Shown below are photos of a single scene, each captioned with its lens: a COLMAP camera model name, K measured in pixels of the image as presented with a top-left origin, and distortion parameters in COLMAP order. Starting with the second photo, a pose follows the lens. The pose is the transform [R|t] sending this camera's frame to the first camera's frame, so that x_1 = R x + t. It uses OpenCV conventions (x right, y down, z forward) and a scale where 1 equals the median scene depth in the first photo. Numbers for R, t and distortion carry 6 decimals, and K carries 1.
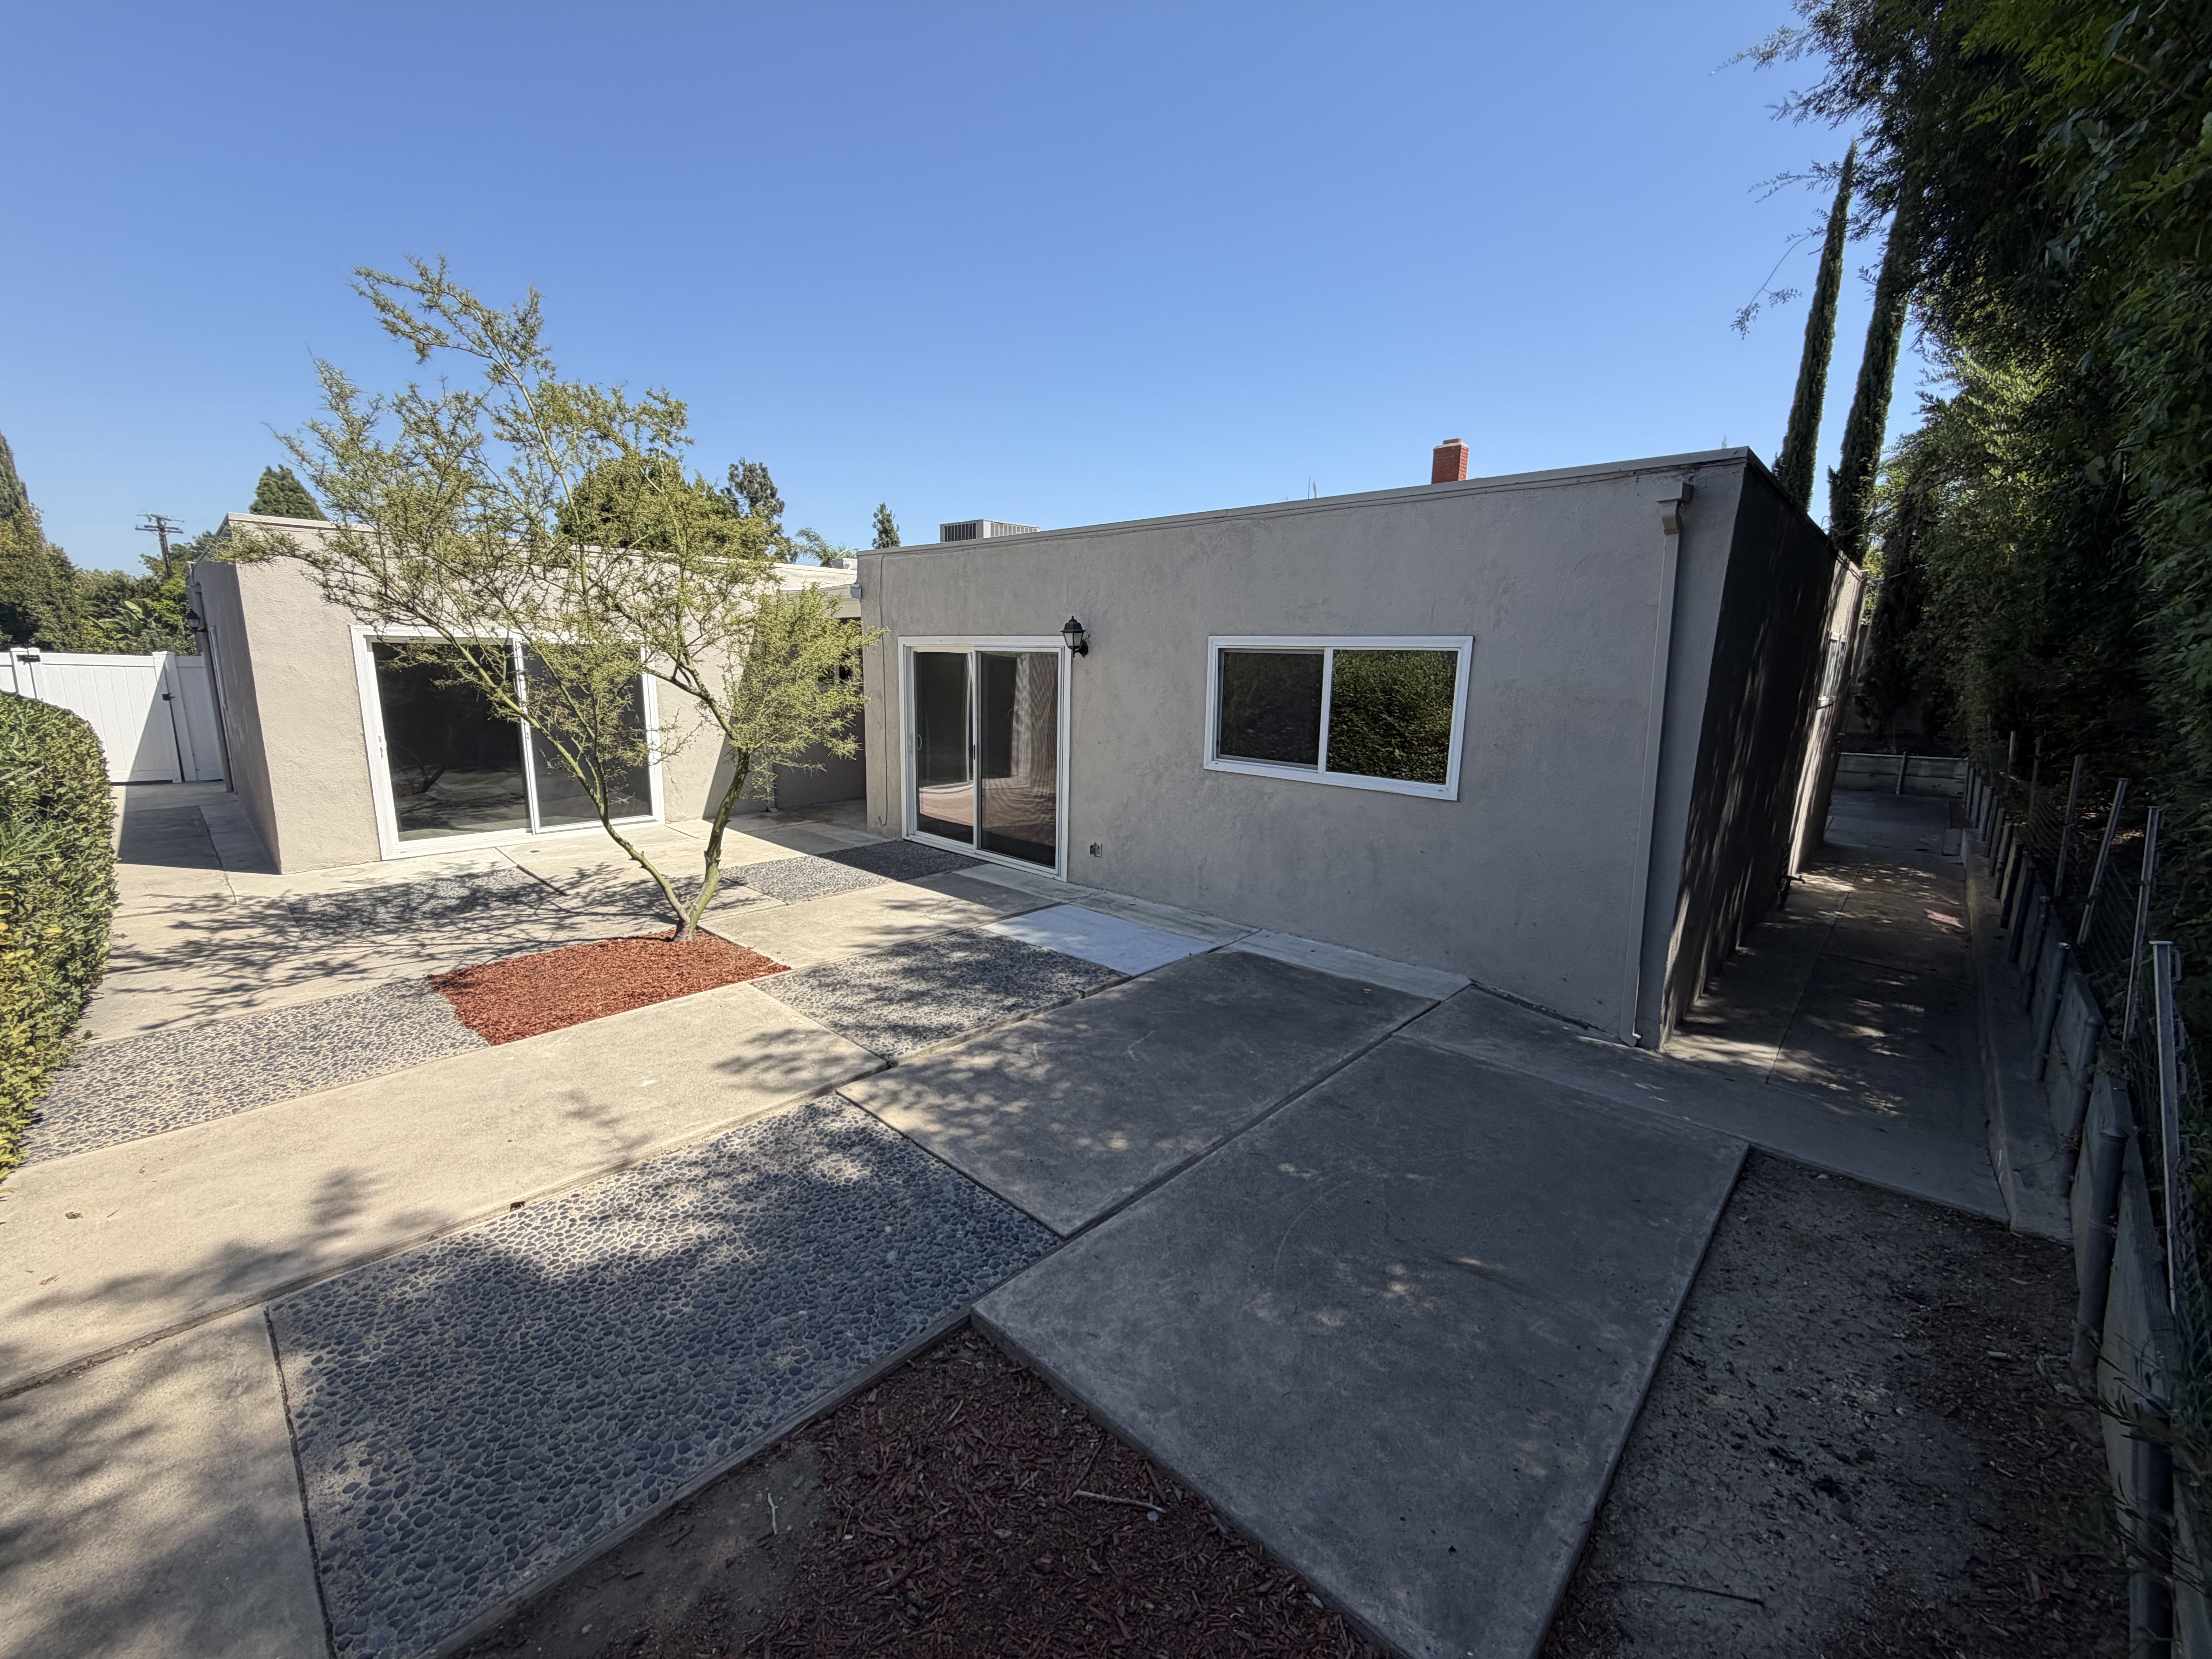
lens RADIAL K [[882.4, 0, 1099.8], [0, 882.4, 824.1], [0, 0, 1]] dist [-0.001136, -0.000326]
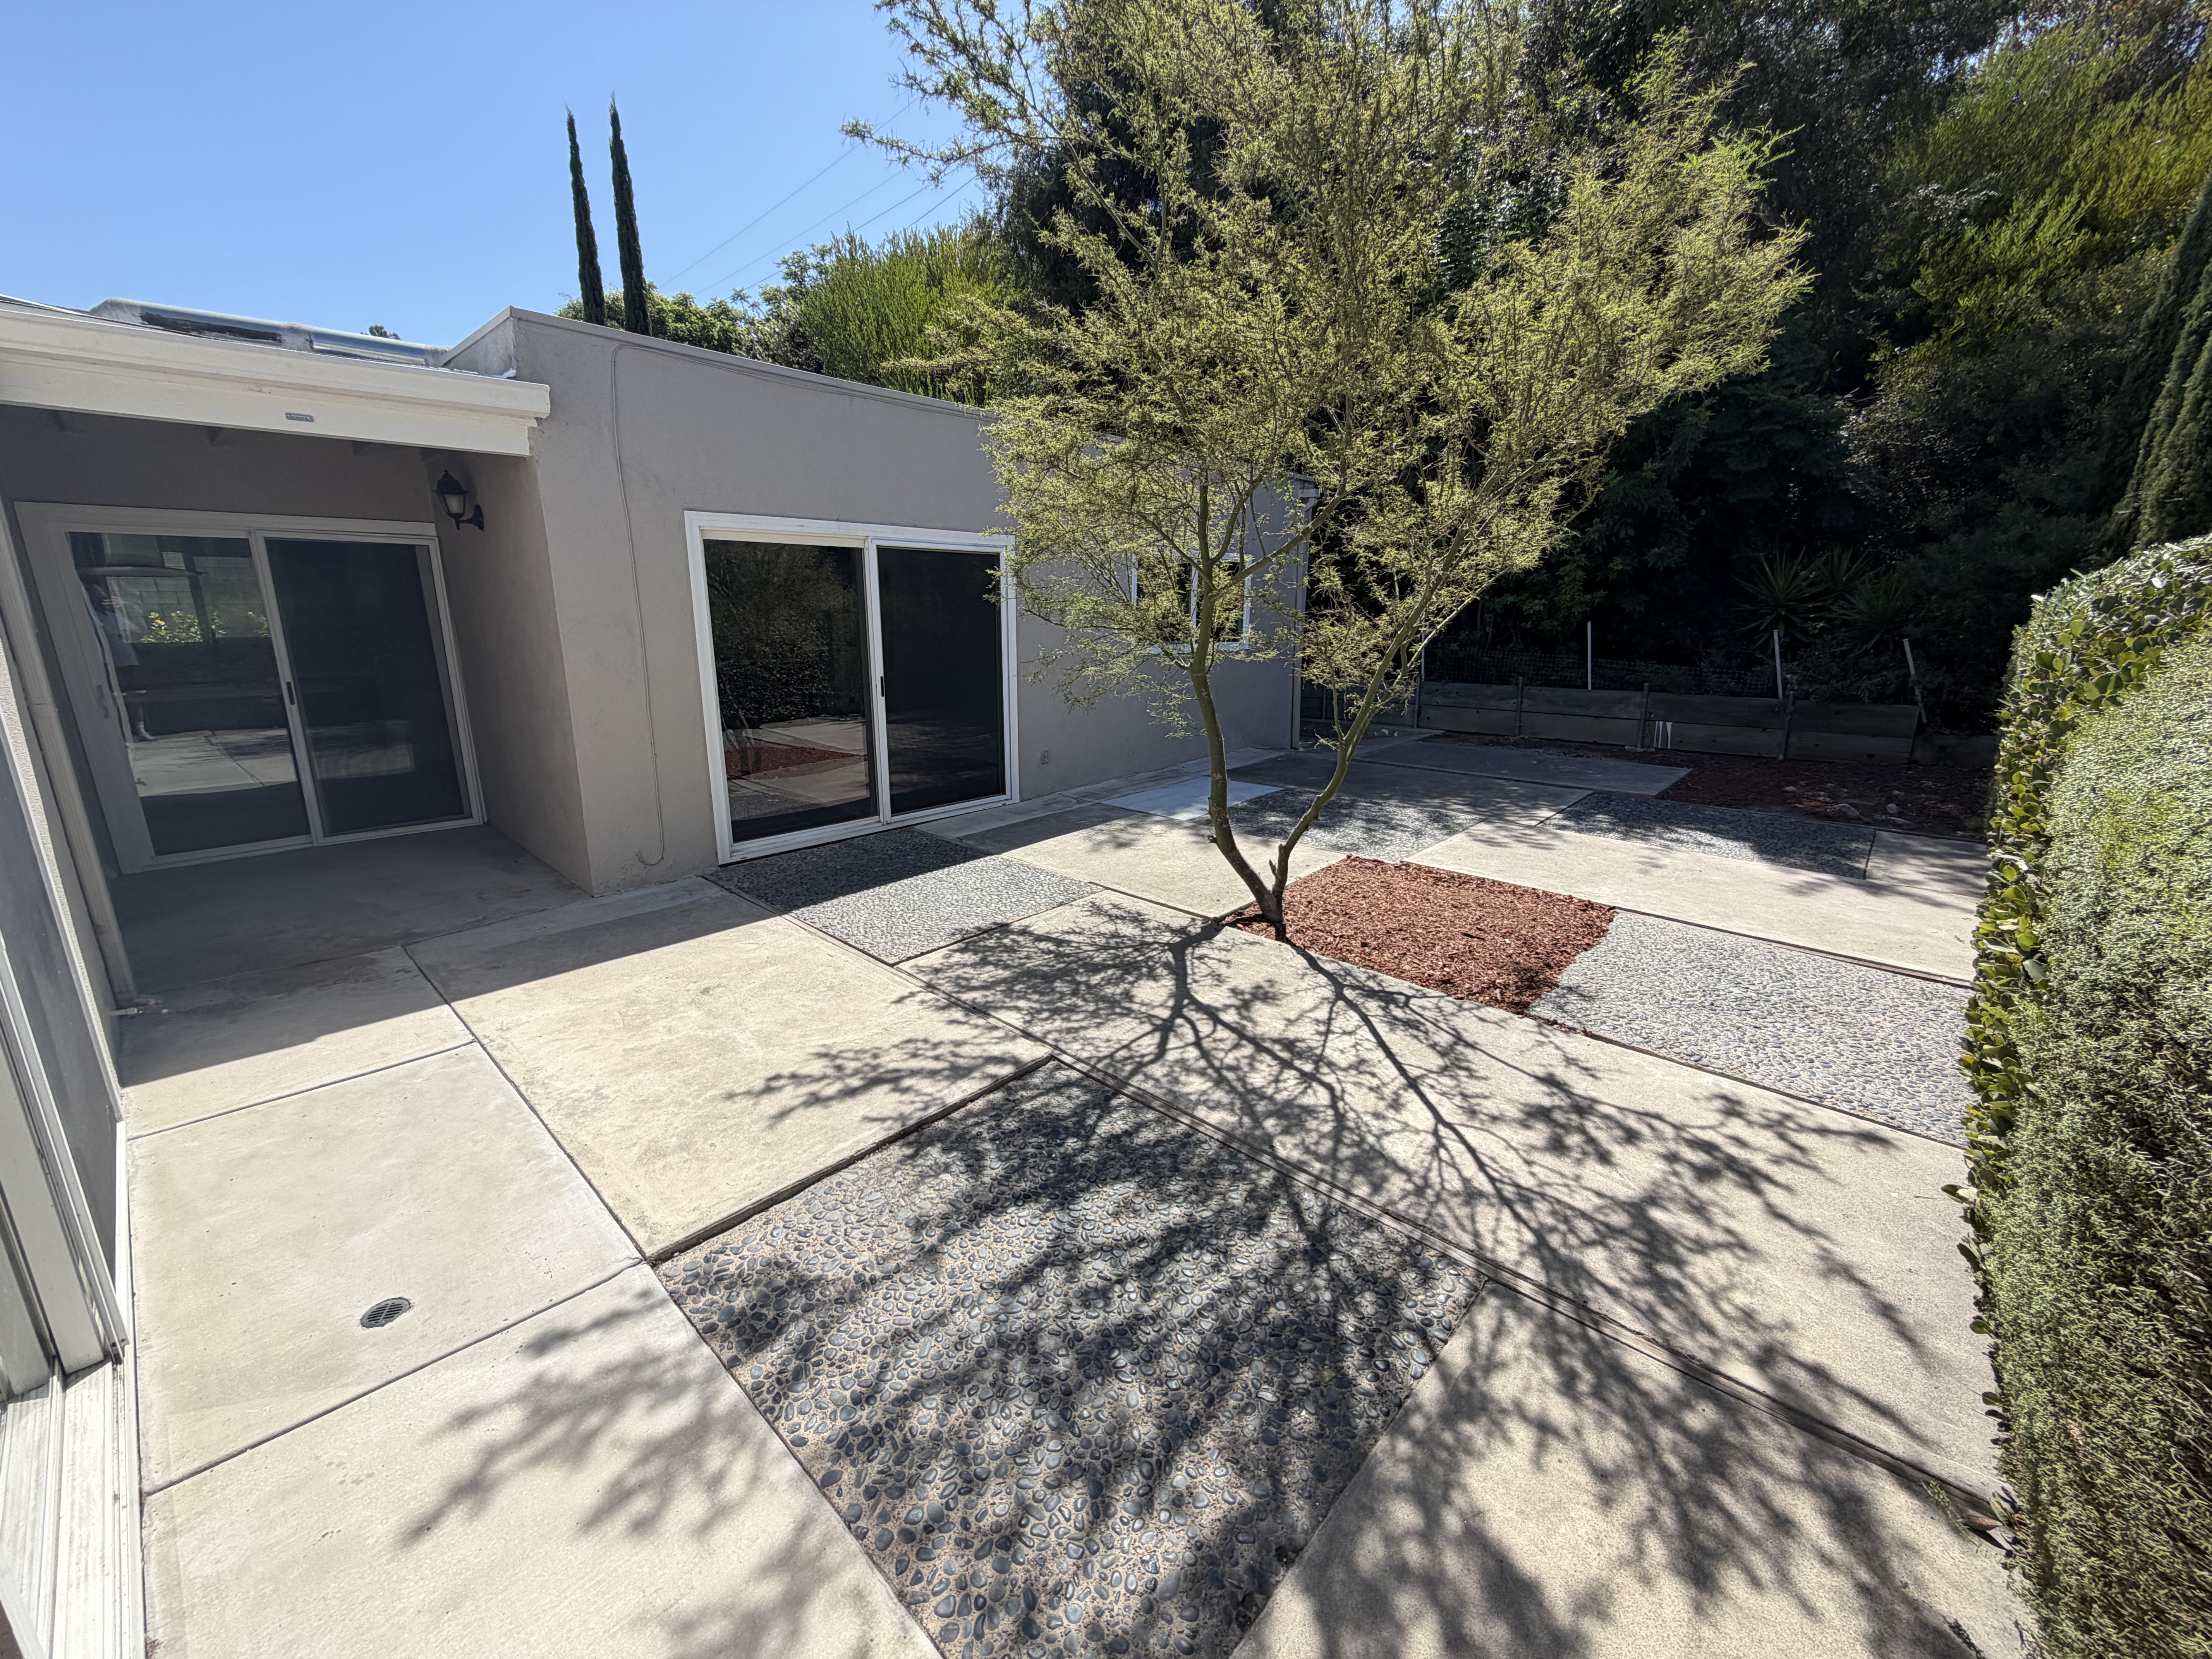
lens RADIAL K [[882.4, 0, 1099.7], [0, 882.4, 822.7], [0, 0, 1]] dist [-0.001136, -0.000326]
pose [[-0.006218, -0.265600, 0.964063, -1.198057], [0.179886, 0.948058, 0.262350, -0.181957], [-0.983668, 0.175053, 0.041883, 1.094031]]
